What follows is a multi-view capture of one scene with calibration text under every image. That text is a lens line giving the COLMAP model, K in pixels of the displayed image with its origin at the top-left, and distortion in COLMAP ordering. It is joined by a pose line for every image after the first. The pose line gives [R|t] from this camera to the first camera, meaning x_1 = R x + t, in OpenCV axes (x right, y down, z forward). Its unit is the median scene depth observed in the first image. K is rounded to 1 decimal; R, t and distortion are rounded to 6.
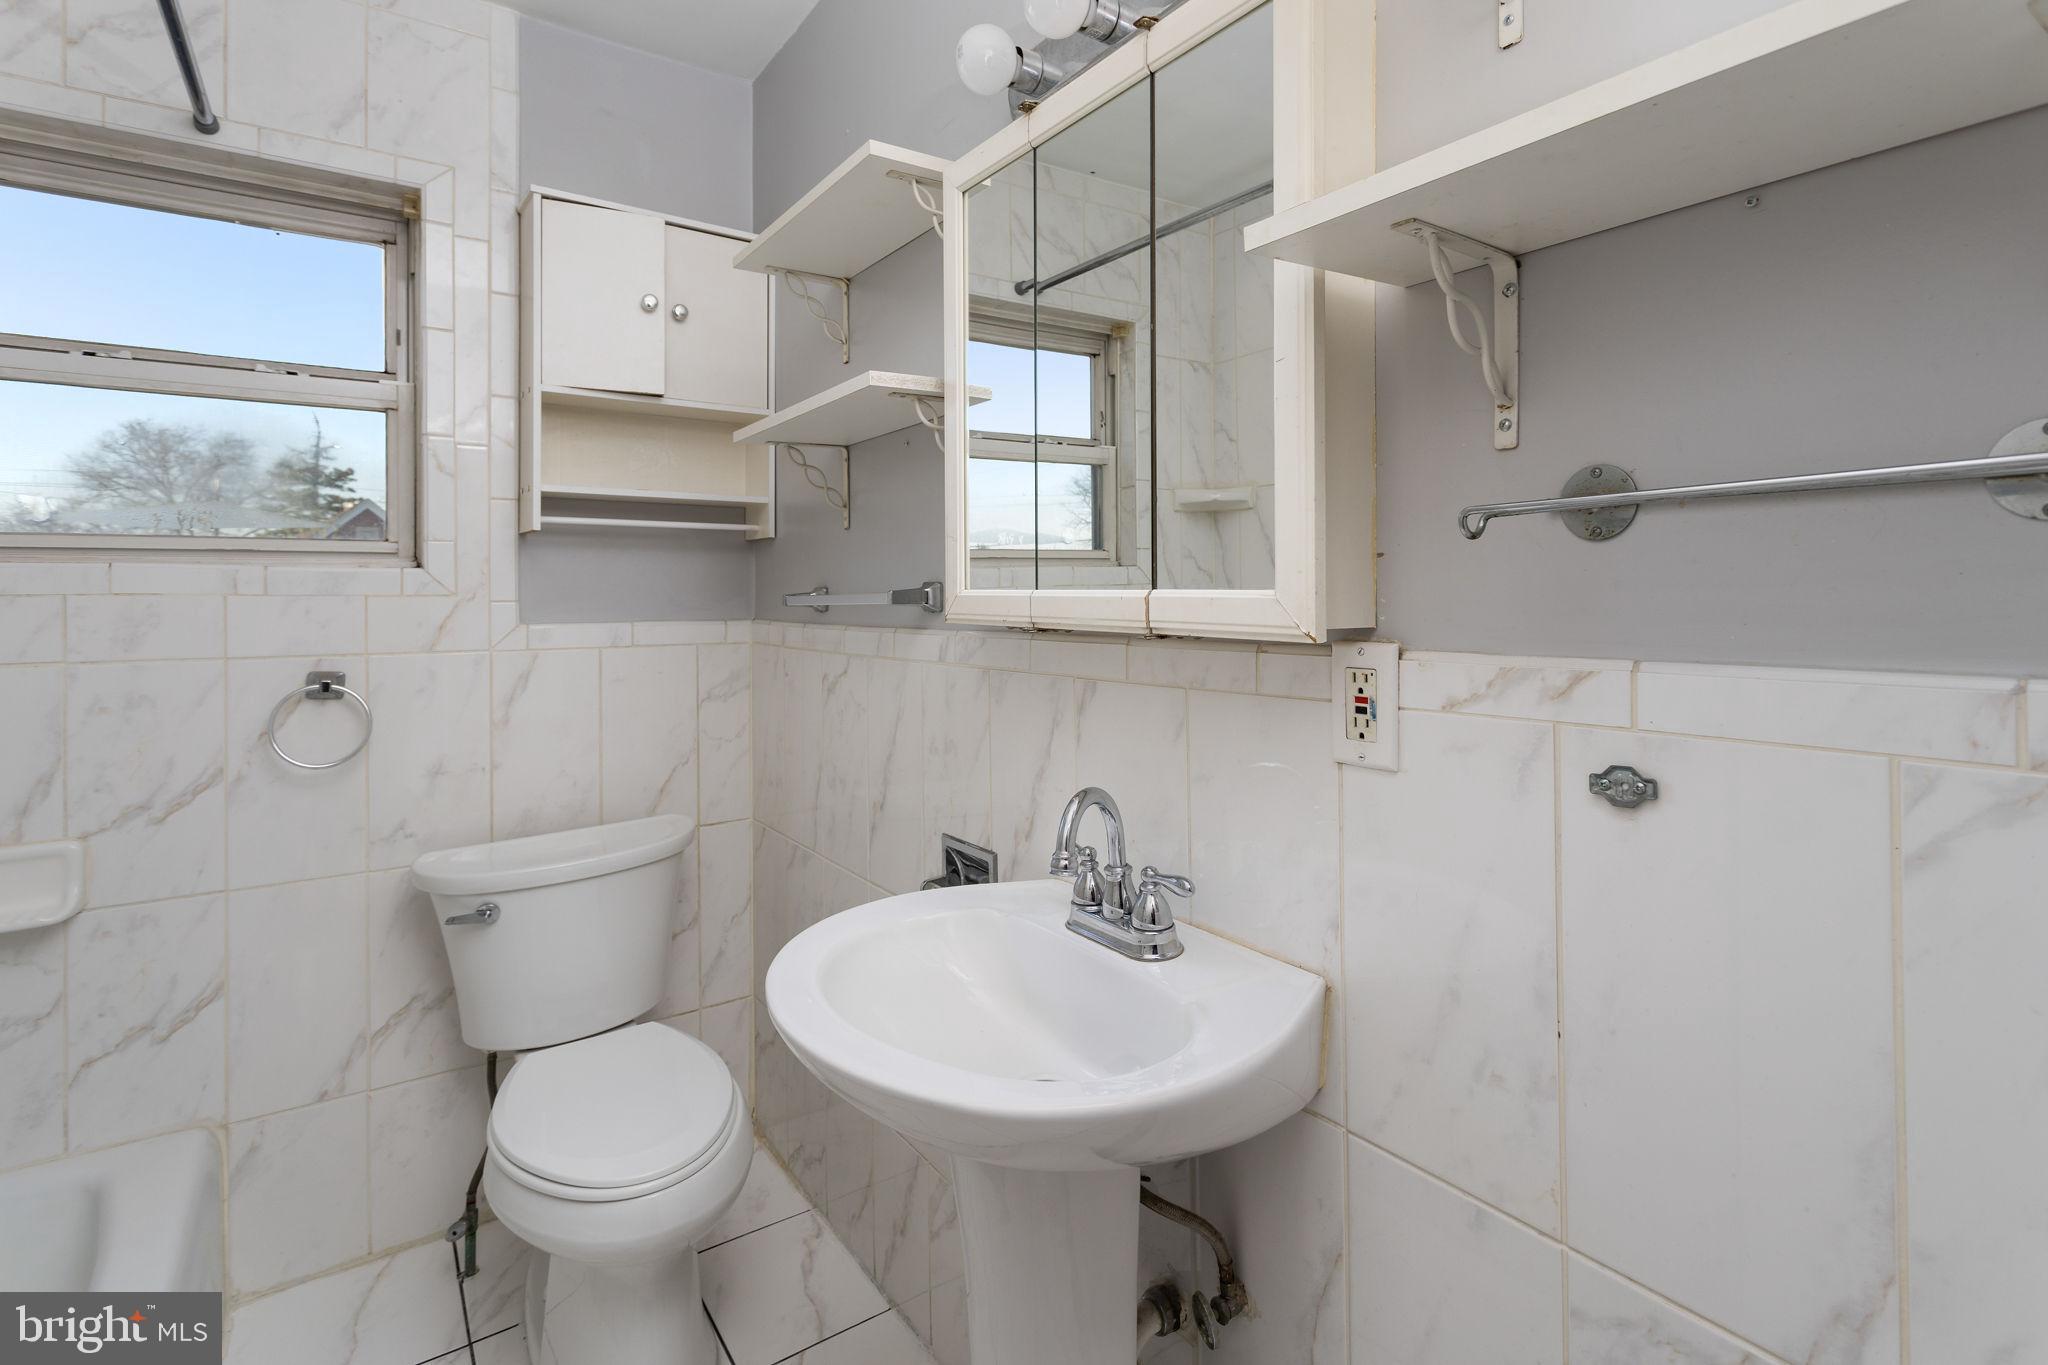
lens RADIAL K [[991.4, 0, 1017.8], [0, 991.4, 565.5], [0, 0, 1]] dist [0.003343, 0.000454]
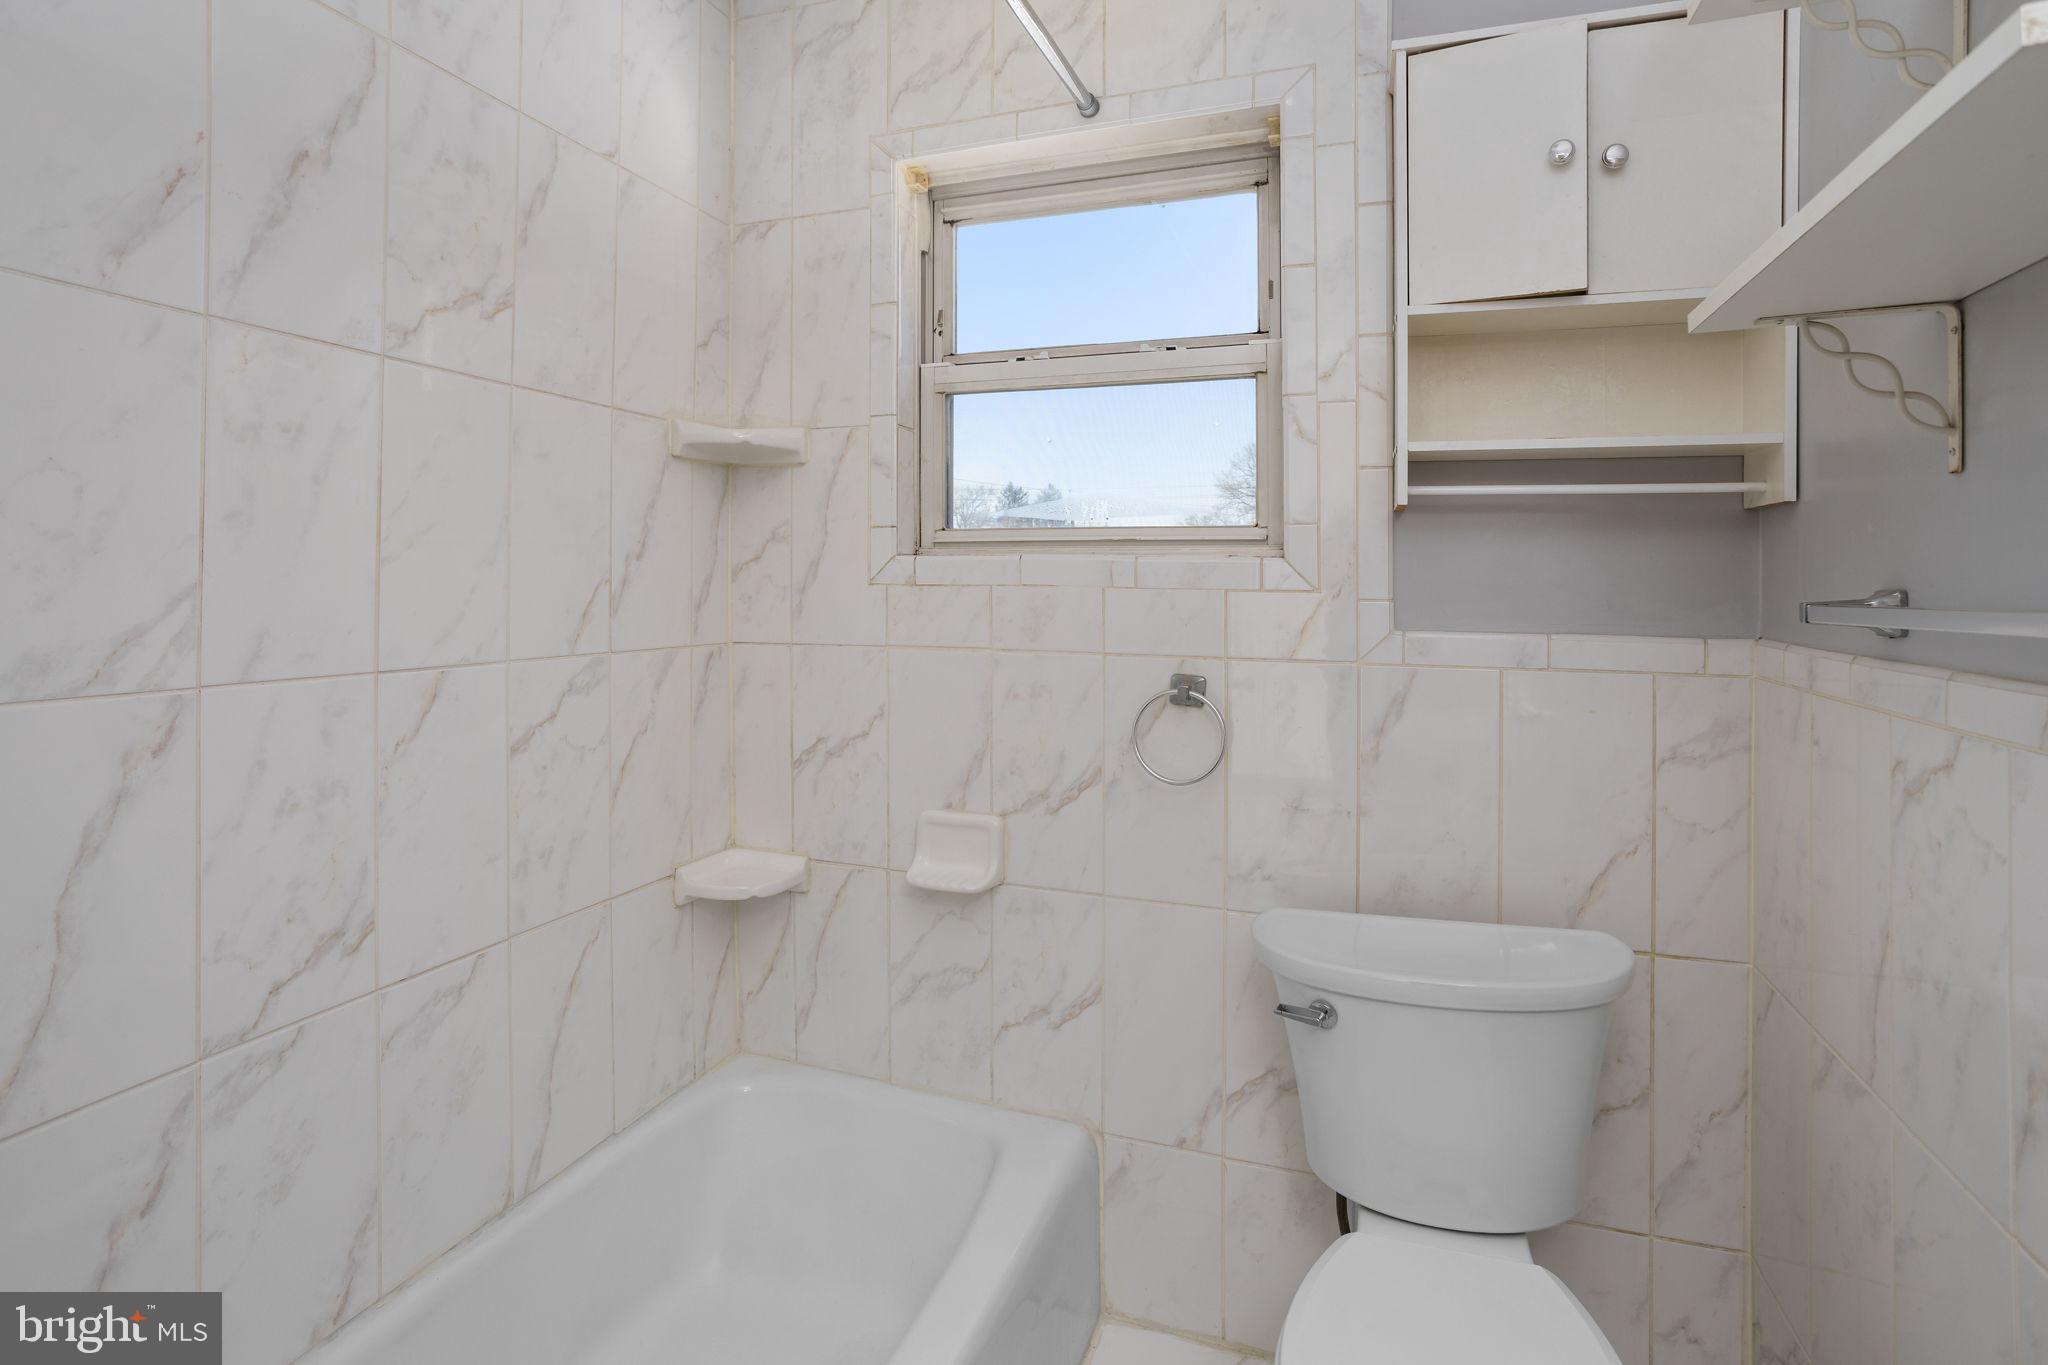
lens RADIAL K [[1016.6, 0, 1026.9], [0, 1016.6, 576.0], [0, 0, 1]] dist [-0.054291, 0.030218]
pose [[0.598774, 0.005593, -0.800898, -0.053076], [0.011447, 0.999814, 0.015540, 0.002240], [0.800836, -0.018472, 0.598599, 0.327214]]
